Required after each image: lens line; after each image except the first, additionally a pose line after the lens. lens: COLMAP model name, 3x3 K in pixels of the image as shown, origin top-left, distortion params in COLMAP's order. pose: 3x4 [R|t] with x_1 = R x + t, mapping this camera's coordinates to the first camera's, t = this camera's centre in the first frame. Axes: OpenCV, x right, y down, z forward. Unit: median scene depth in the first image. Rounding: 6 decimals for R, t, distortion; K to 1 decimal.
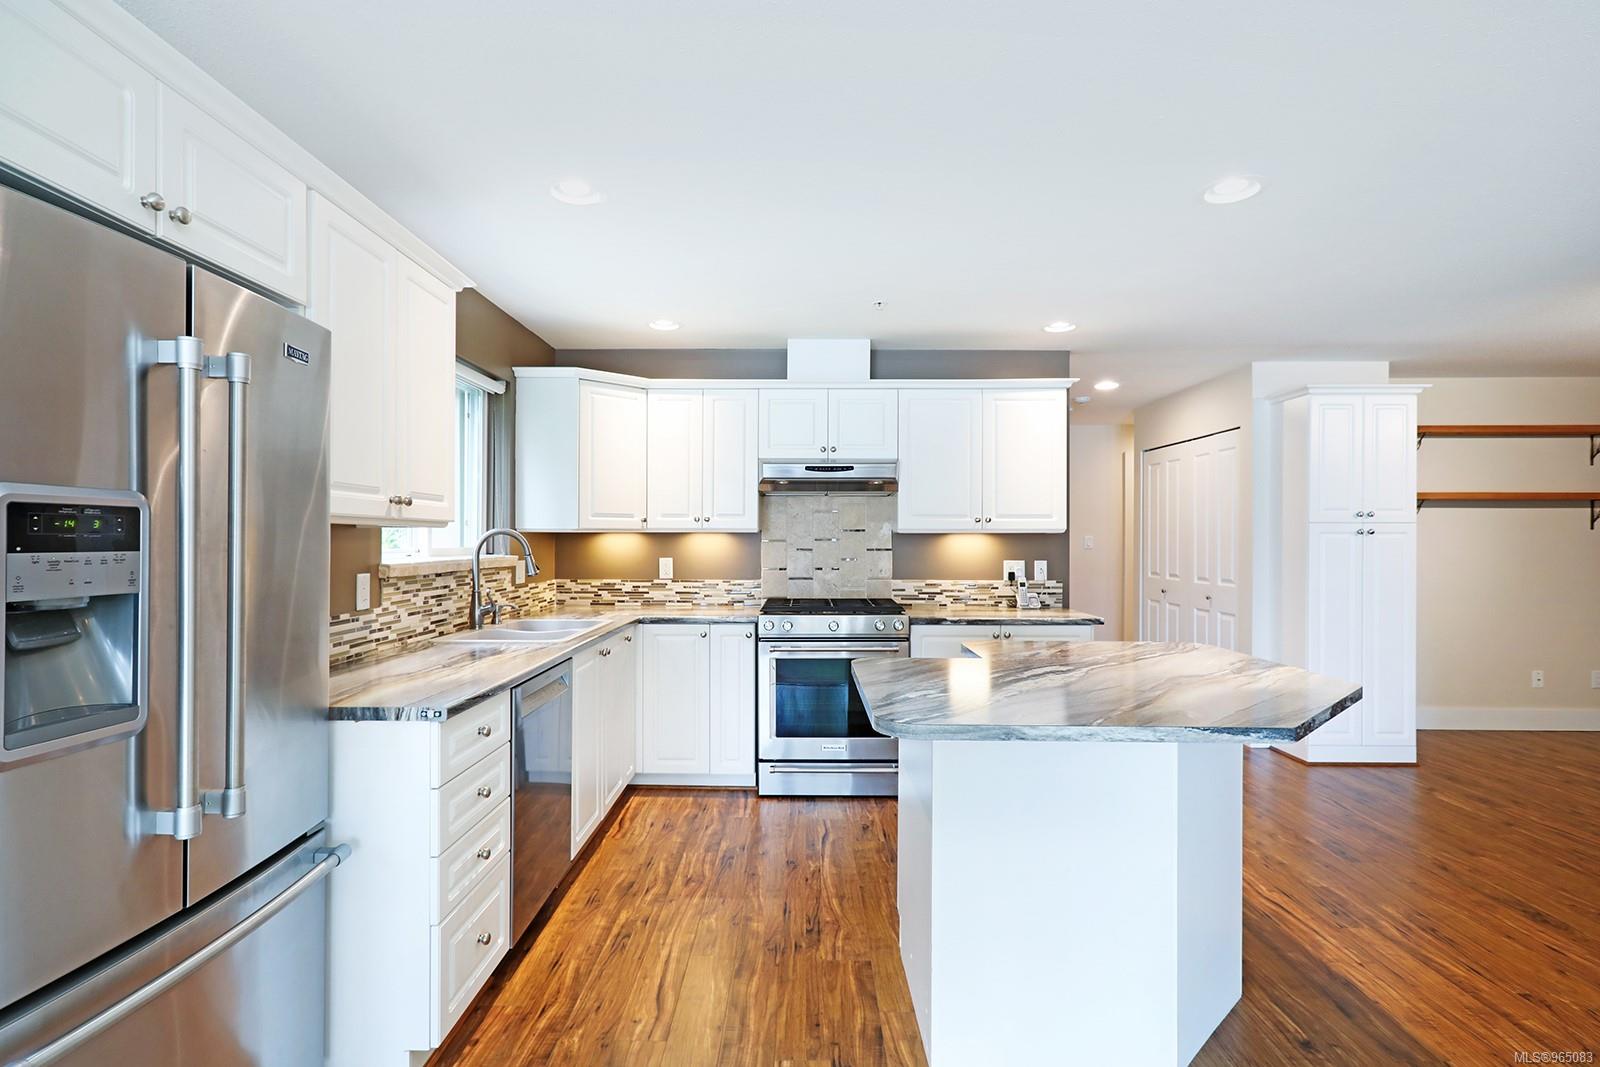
lens RADIAL K [[771.7, 0, 786.4], [0, 771.7, 537.2], [0, 0, 1]] dist [-0.003494, -0.000323]
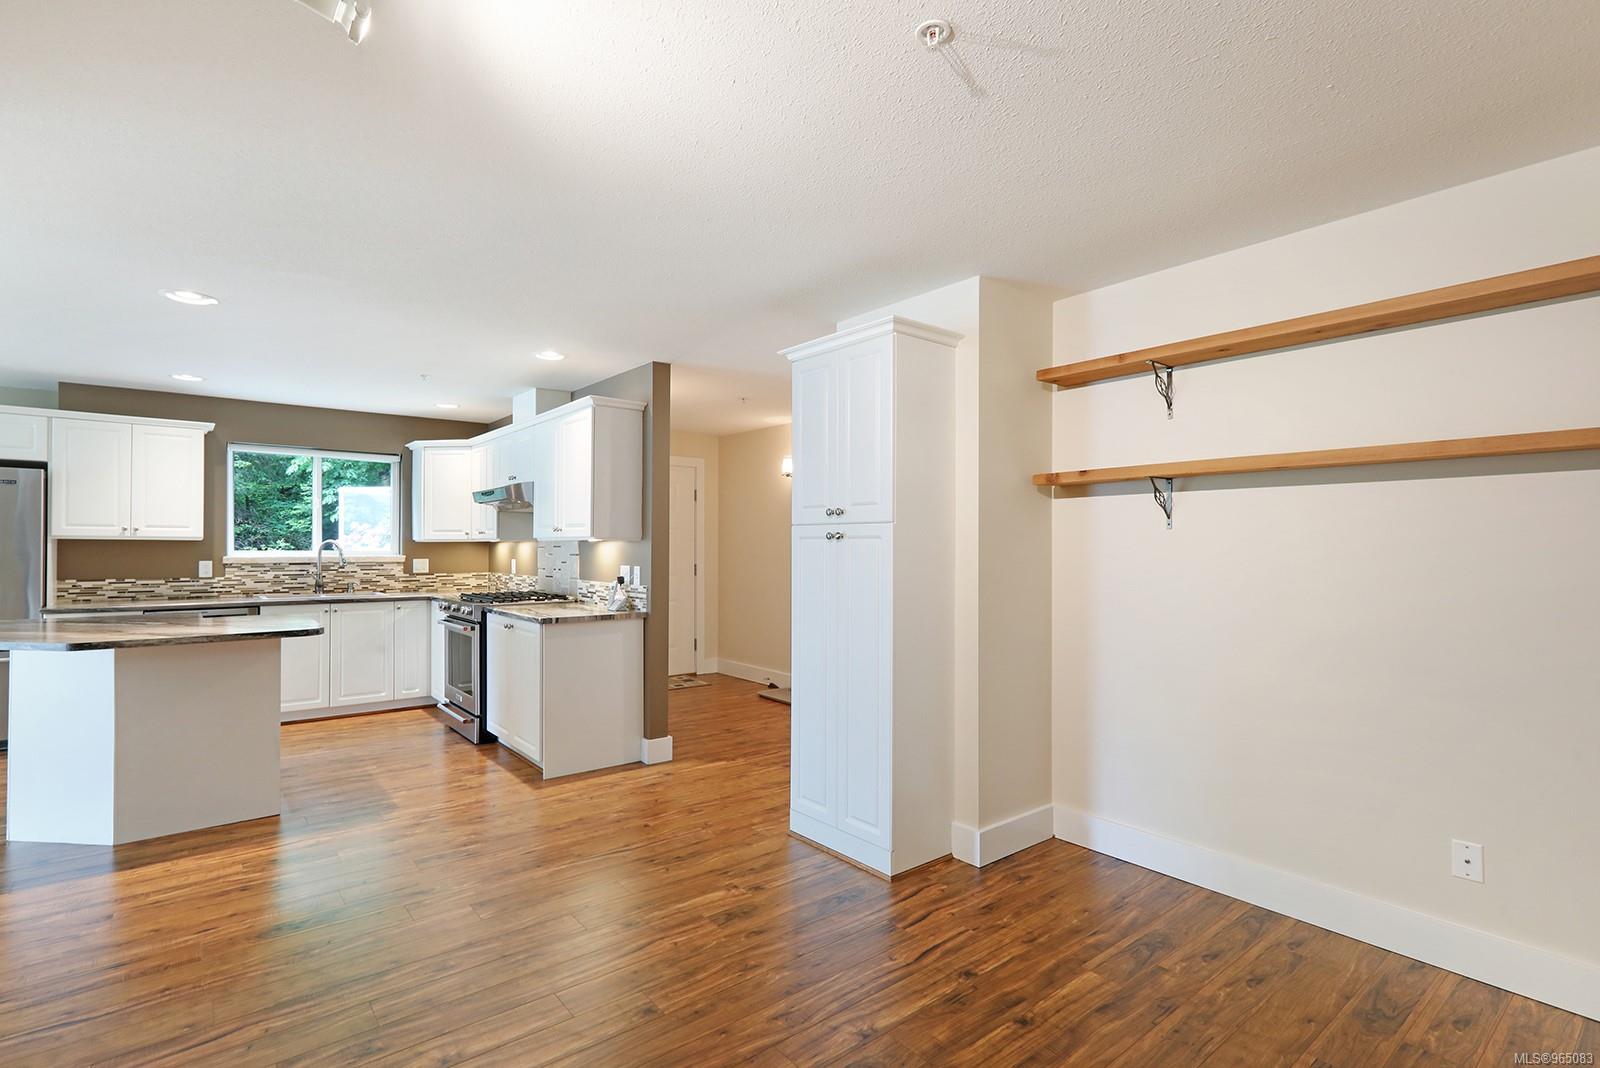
lens RADIAL K [[737.0, 0, 799.9], [0, 737.0, 541.5], [0, 0, 1]] dist [0.002158, 0.000565]
pose [[0.658863, -0.005138, -0.752246, 1.300454], [-0.000373, 0.999974, -0.007157, 0.003629], [0.752263, 0.004996, 0.658844, 0.529787]]
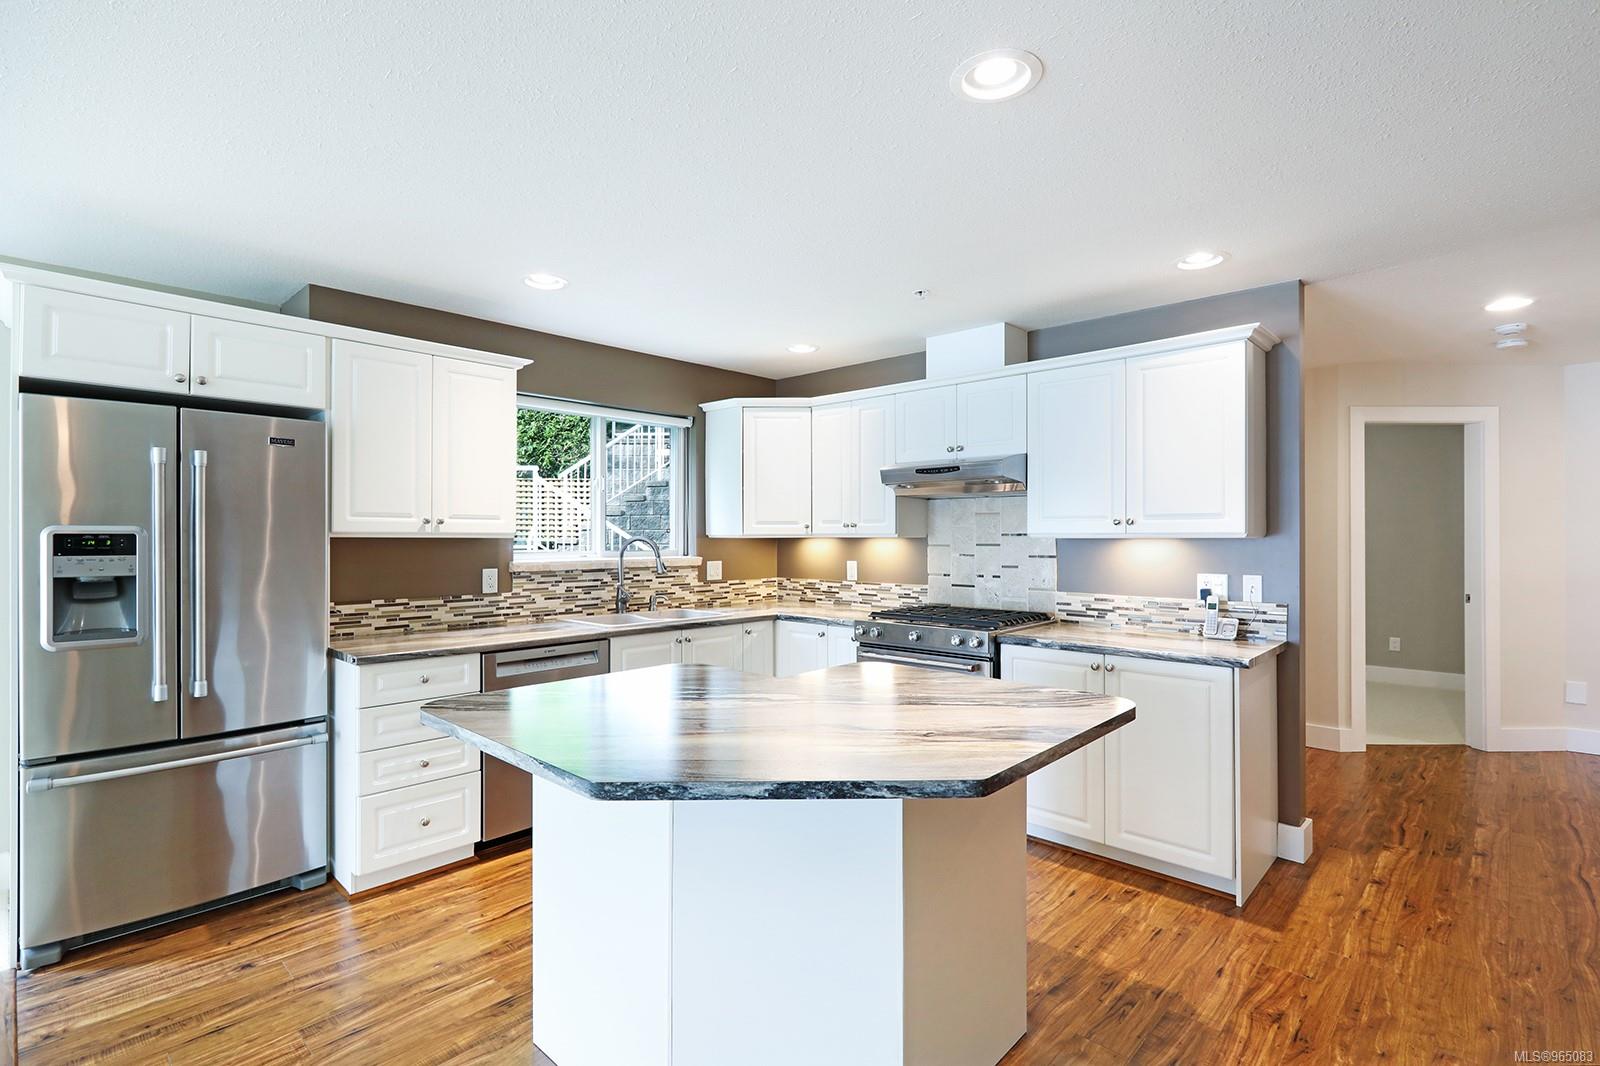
lens RADIAL K [[743.7, 0, 800.0], [0, 743.7, 533.0], [0, 0, 1]] dist [-0.004336, 0.000087]
pose [[0.747539, -0.004612, -0.664202, 0.502484], [0.002314, 0.999988, -0.004339, -0.008092], [0.664214, 0.001707, 0.747541, 0.197173]]
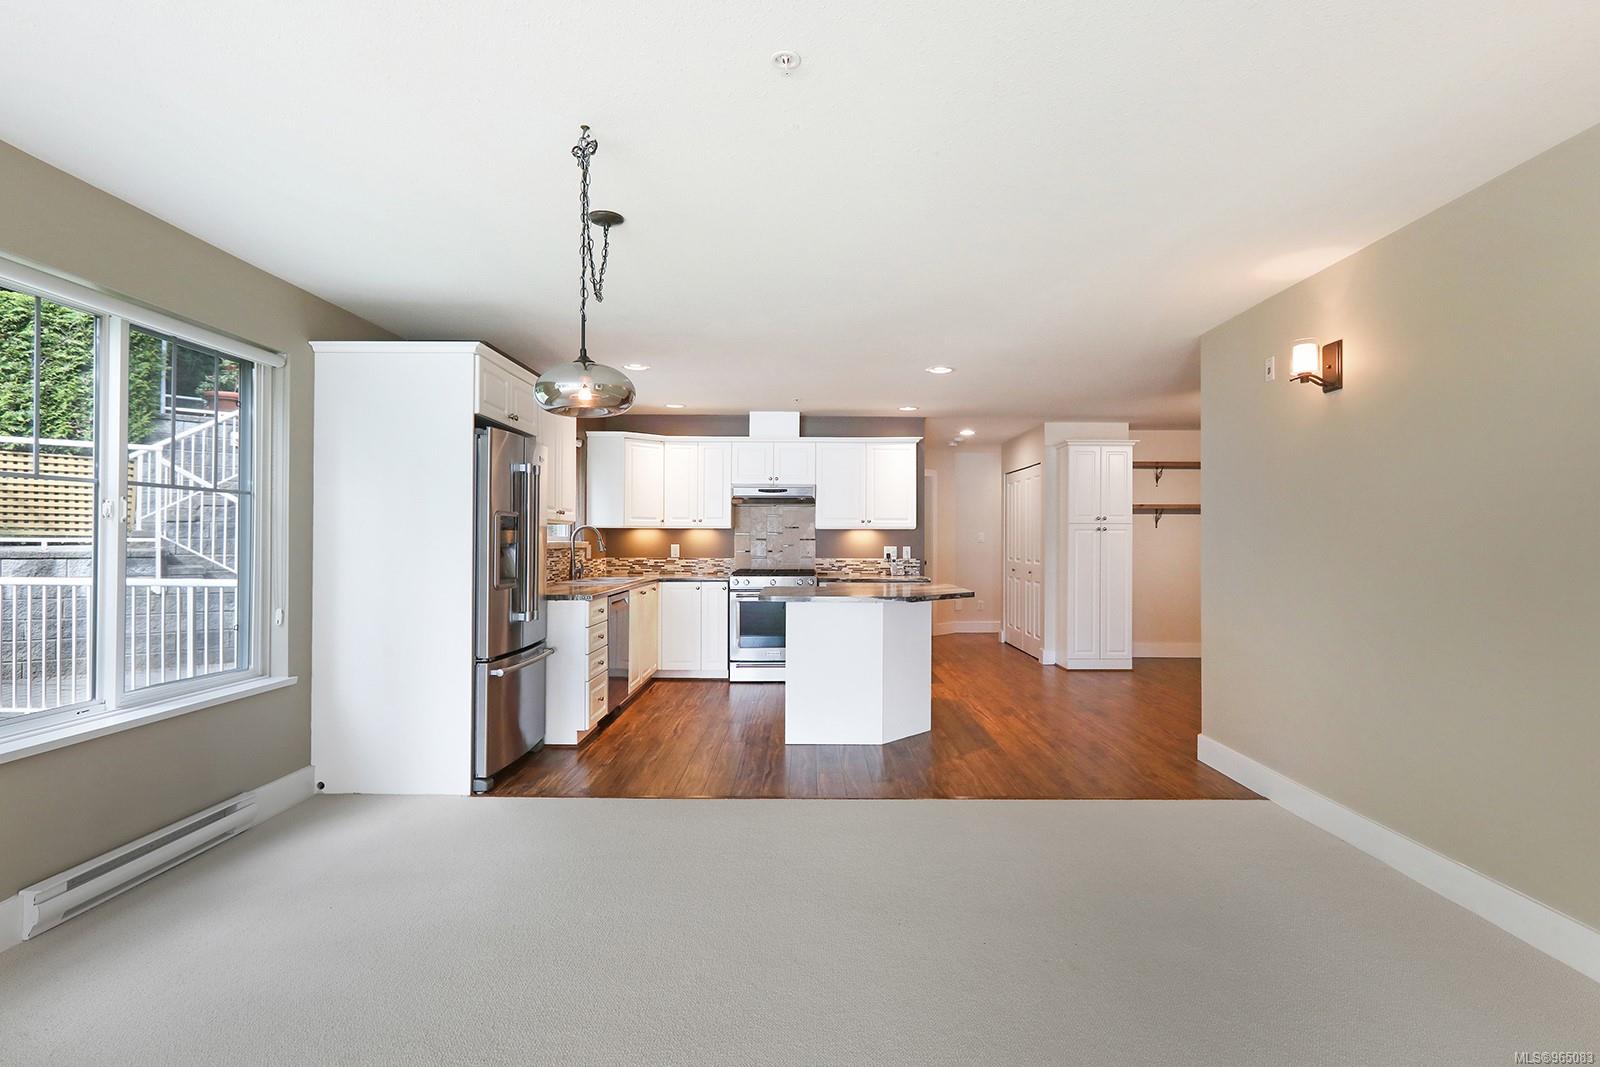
lens RADIAL K [[762.8, 0, 807.3], [0, 762.8, 535.6], [0, 0, 1]] dist [0.001471, 0.000178]
pose [[0.999665, 0.001922, 0.025800, 0.083200], [-0.001847, 0.999994, -0.002954, 0.013411], [-0.025806, 0.002905, 0.999663, -0.633328]]
